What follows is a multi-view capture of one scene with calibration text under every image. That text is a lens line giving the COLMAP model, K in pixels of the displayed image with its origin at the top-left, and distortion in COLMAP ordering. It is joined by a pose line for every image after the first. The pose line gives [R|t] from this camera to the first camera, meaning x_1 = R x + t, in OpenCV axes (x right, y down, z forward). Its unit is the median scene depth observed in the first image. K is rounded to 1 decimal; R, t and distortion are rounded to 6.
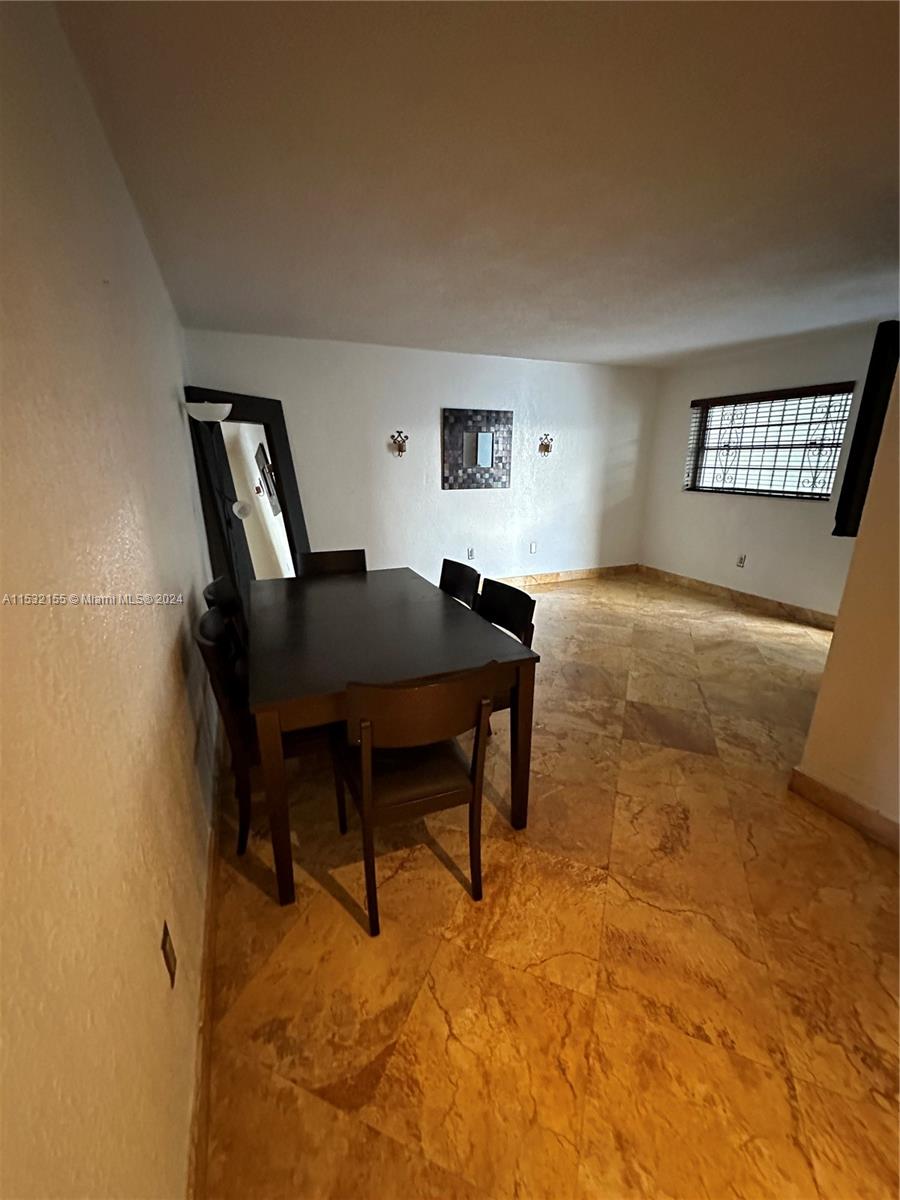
lens RADIAL K [[475.0, 0, 450.8], [0, 475.0, 605.7], [0, 0, 1]] dist [-0.004058, 0.000485]
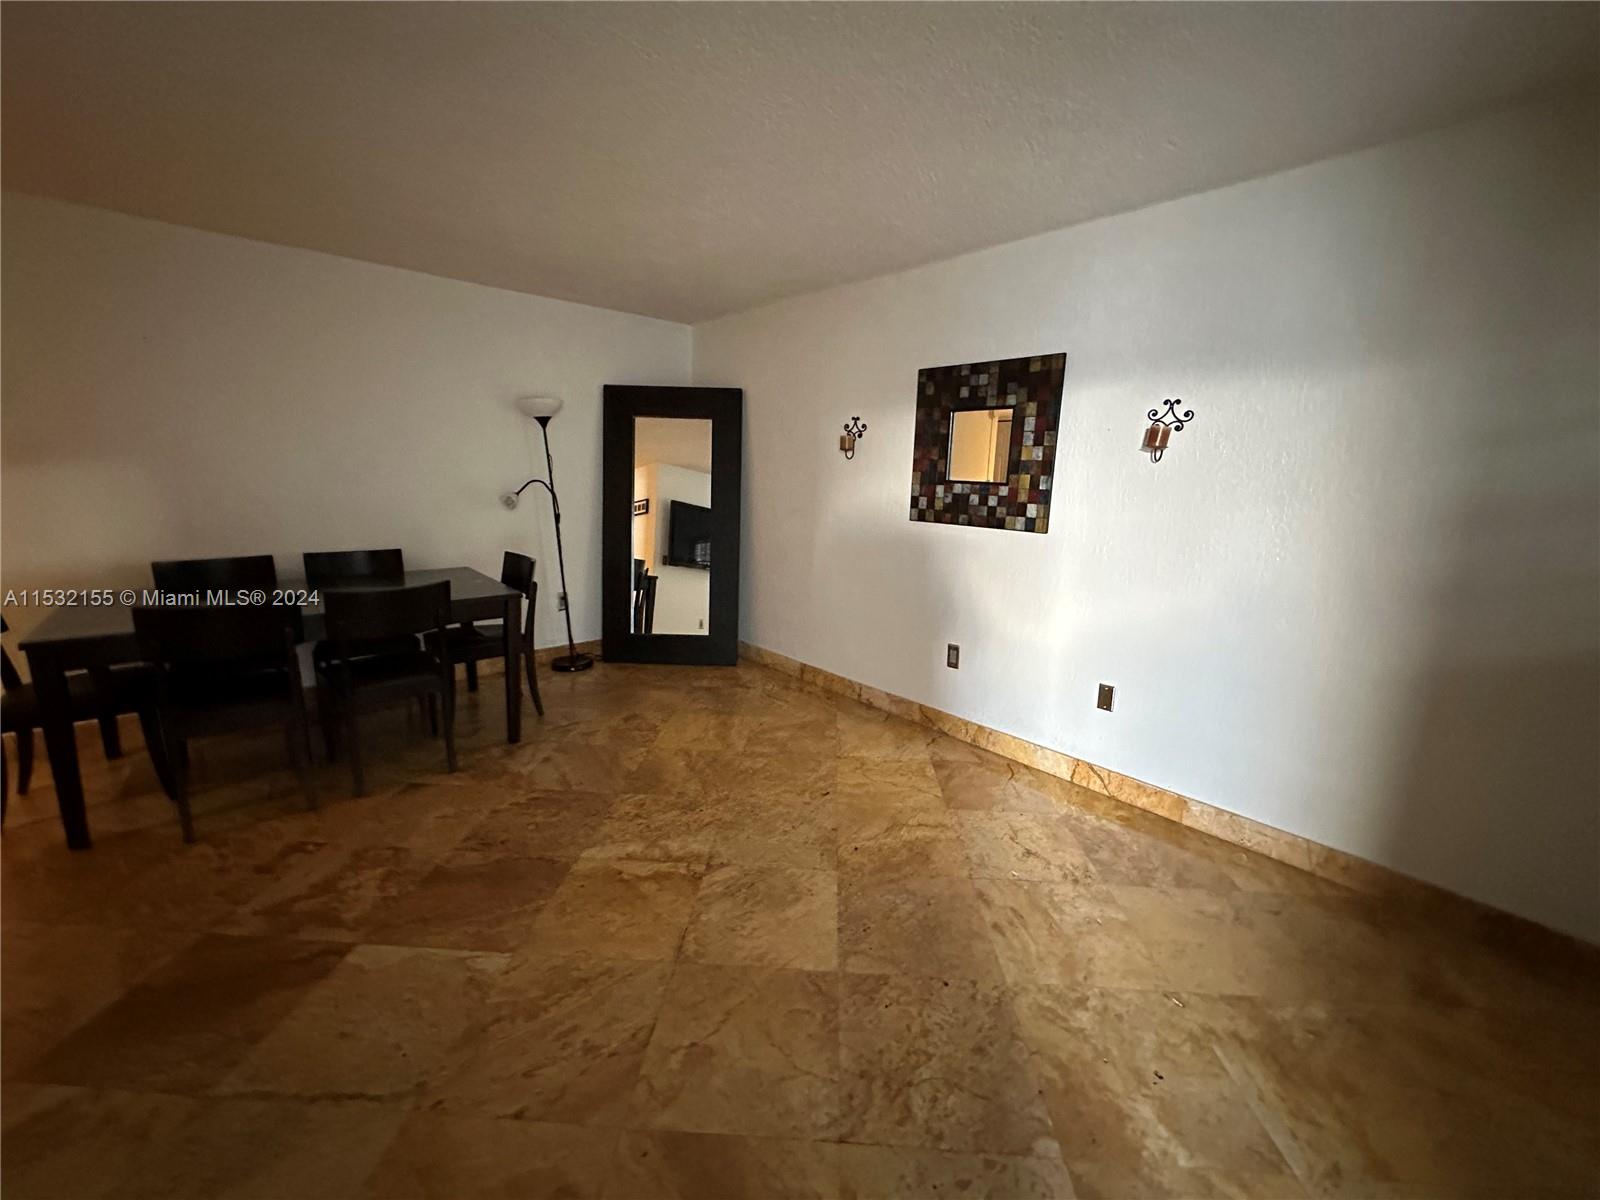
lens RADIAL K [[633.3, 0, 797.5], [0, 633.3, 600.0], [0, 0, 1]] dist [-0.004058, 0.000485]
pose [[0.322333, 0.201416, -0.924950, 0.809987], [-0.307099, 0.946505, 0.099089, -0.252113], [0.895428, 0.252112, 0.366945, 0.857375]]
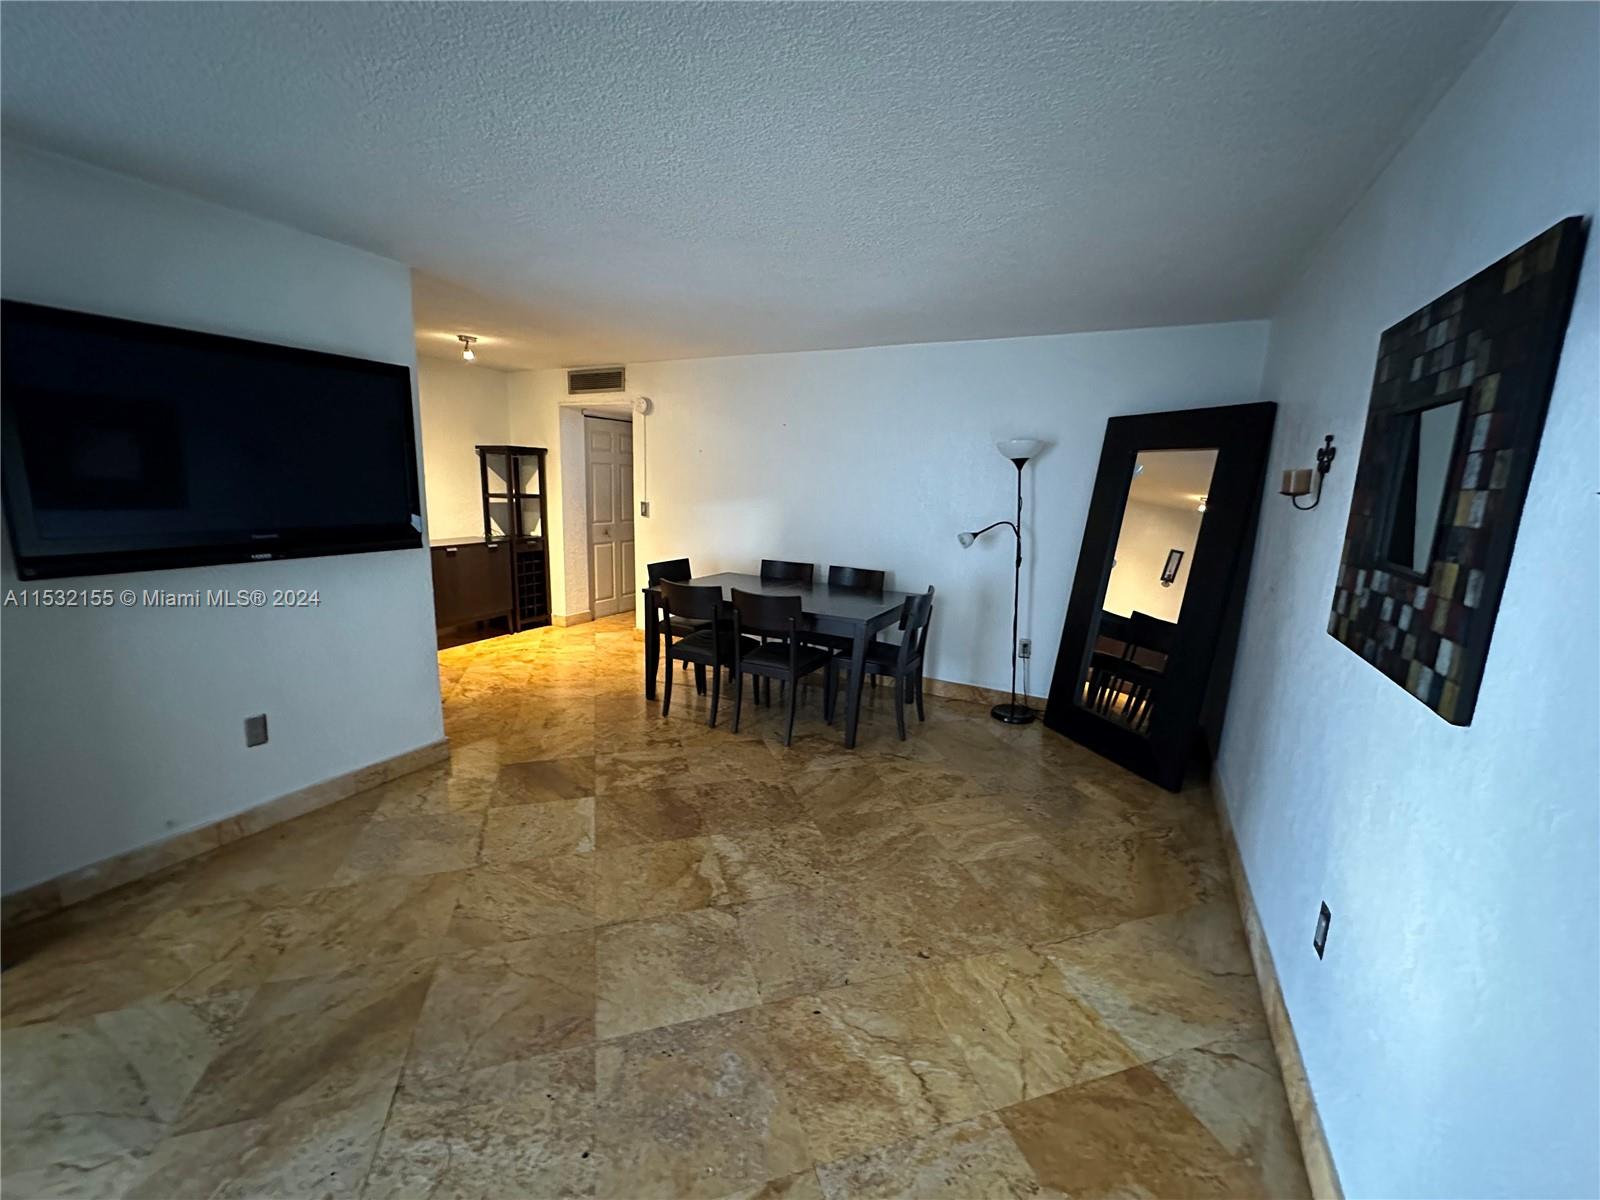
lens RADIAL K [[633.3, 0, 803.2], [0, 633.3, 596.6], [0, 0, 1]] dist [-0.004058, 0.000485]
pose [[-0.768763, 0.095925, -0.632299, 0.576114], [-0.216958, 0.890939, 0.398944, -0.447776], [0.601609, 0.443875, -0.664109, 1.381361]]
